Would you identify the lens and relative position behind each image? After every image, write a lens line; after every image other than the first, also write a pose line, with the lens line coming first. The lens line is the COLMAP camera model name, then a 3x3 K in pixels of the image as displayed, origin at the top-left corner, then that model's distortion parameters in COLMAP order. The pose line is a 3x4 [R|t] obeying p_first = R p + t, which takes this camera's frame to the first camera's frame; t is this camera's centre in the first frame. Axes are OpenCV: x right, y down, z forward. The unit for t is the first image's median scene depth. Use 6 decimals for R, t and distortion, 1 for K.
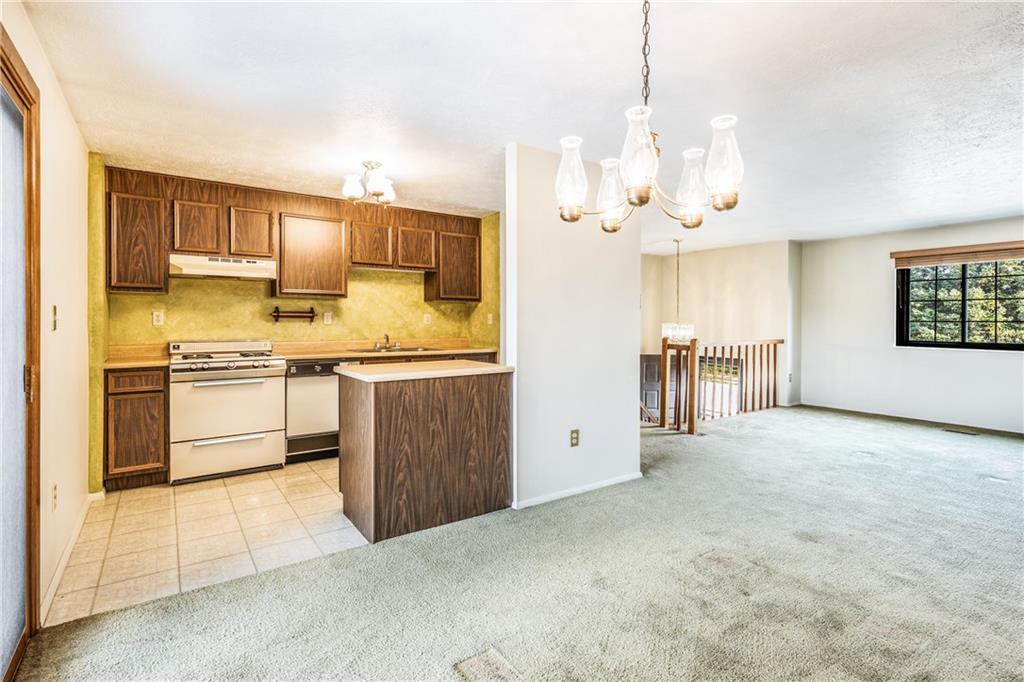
lens RADIAL K [[511.6, 0, 512.5], [0, 511.6, 332.8], [0, 0, 1]] dist [0.003769, -0.000487]
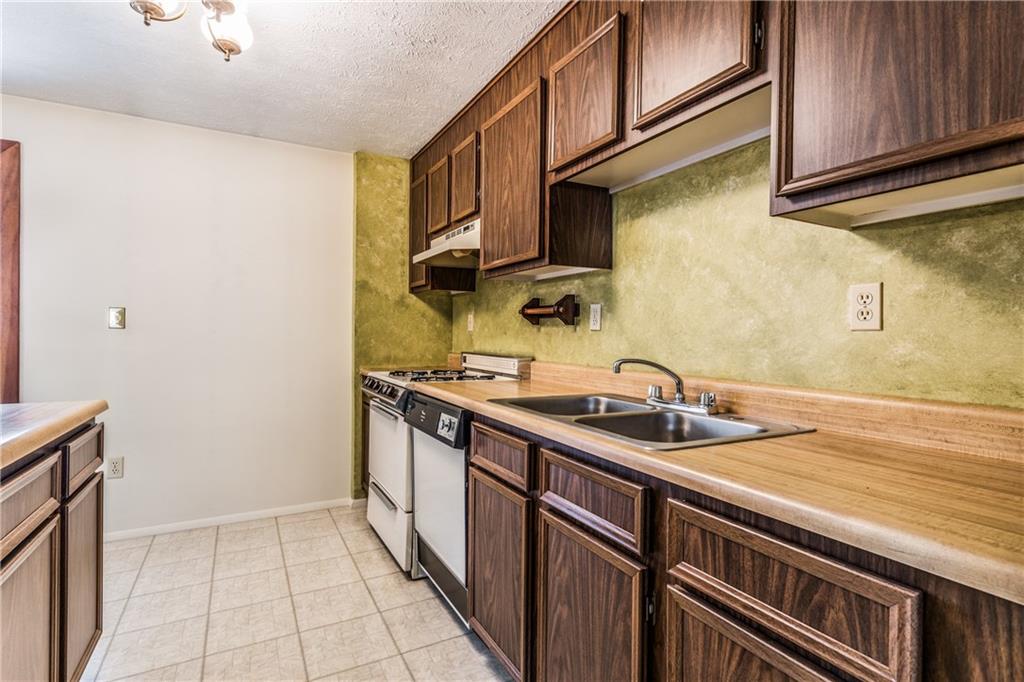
lens RADIAL K [[511.6, 0, 512.0], [0, 511.6, 337.6], [0, 0, 1]] dist [0.003769, -0.000487]
pose [[-0.110321, 0.006310, -0.993876, 0.075837], [-0.028239, 0.999556, 0.009481, -0.011489], [0.993495, 0.029112, -0.110093, 0.911595]]
